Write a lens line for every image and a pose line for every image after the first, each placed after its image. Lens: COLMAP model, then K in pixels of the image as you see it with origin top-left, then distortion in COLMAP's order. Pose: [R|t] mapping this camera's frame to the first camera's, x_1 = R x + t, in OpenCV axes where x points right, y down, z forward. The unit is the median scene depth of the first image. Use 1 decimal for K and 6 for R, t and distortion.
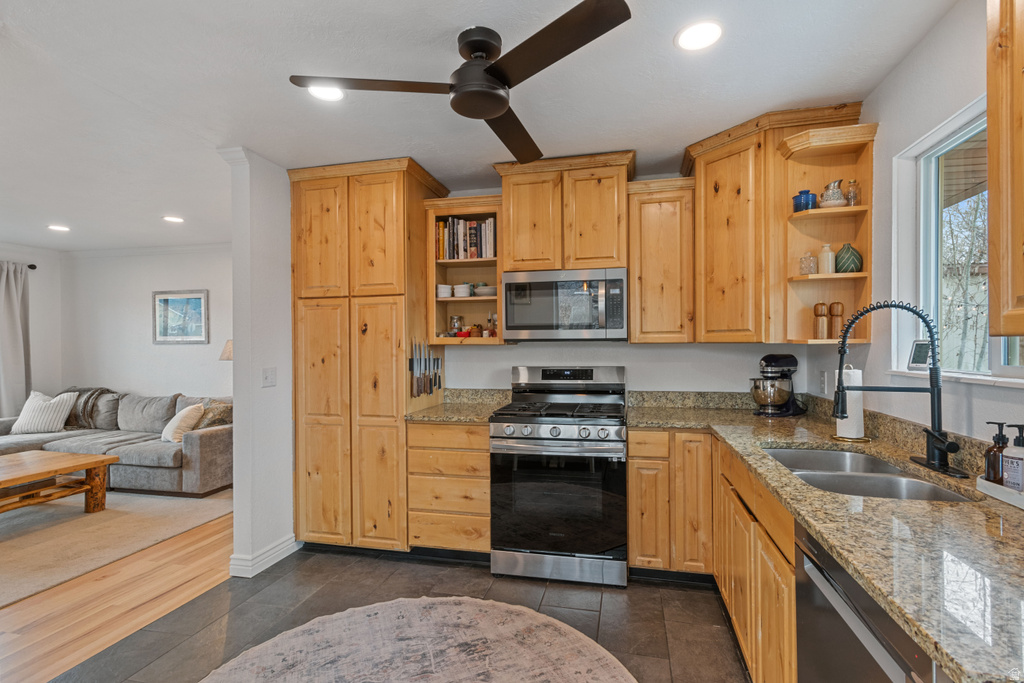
lens RADIAL K [[492.7, 0, 513.4], [0, 492.7, 344.8], [0, 0, 1]] dist [0.006583, 0.001467]
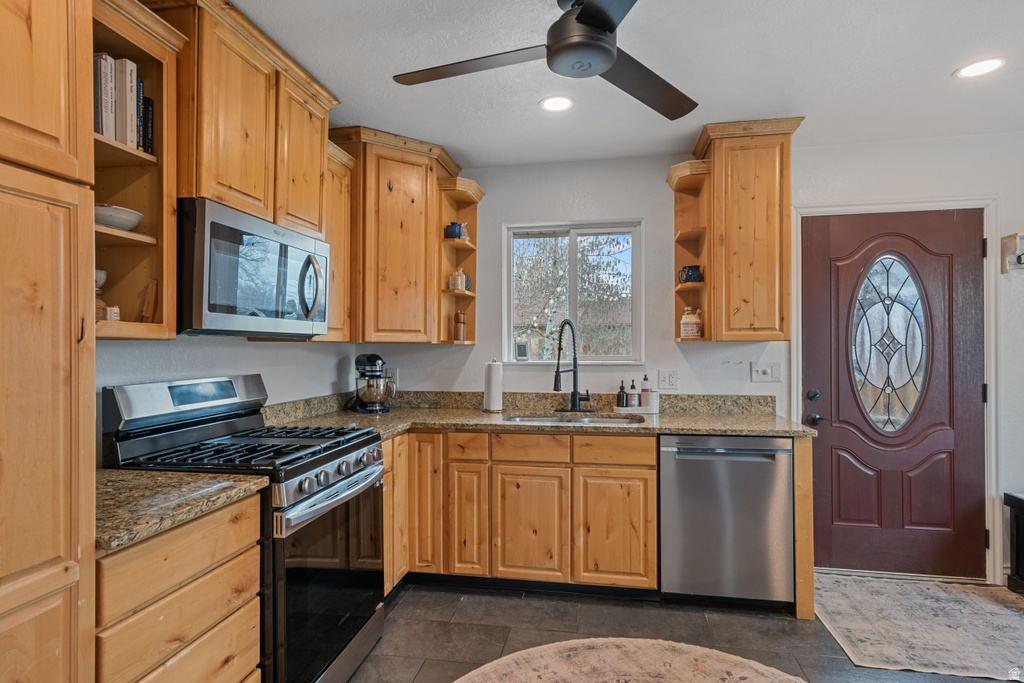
lens RADIAL K [[544.1, 0, 516.4], [0, 544.1, 343.2], [0, 0, 1]] dist [0.000166, 0.002967]
pose [[-0.067997, 0.012183, 0.997611, -0.666448], [-0.003300, 0.999917, -0.012436, 0.009979], [-0.997680, -0.004137, -0.067952, 0.786424]]
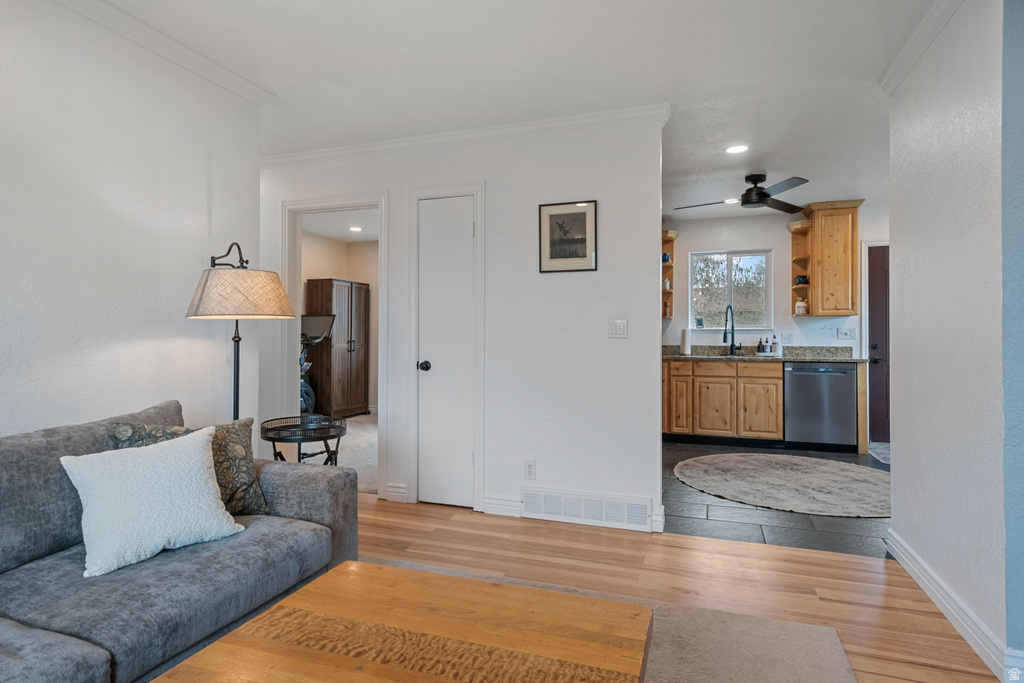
lens RADIAL K [[544.1, 0, 512.5], [0, 544.1, 327.8], [0, 0, 1]] dist [0.000166, 0.002967]
pose [[0.112304, 0.016017, 0.993545, -1.727944], [-0.008426, 0.999849, -0.015167, 0.073859], [-0.993638, -0.006668, 0.112422, 1.201049]]
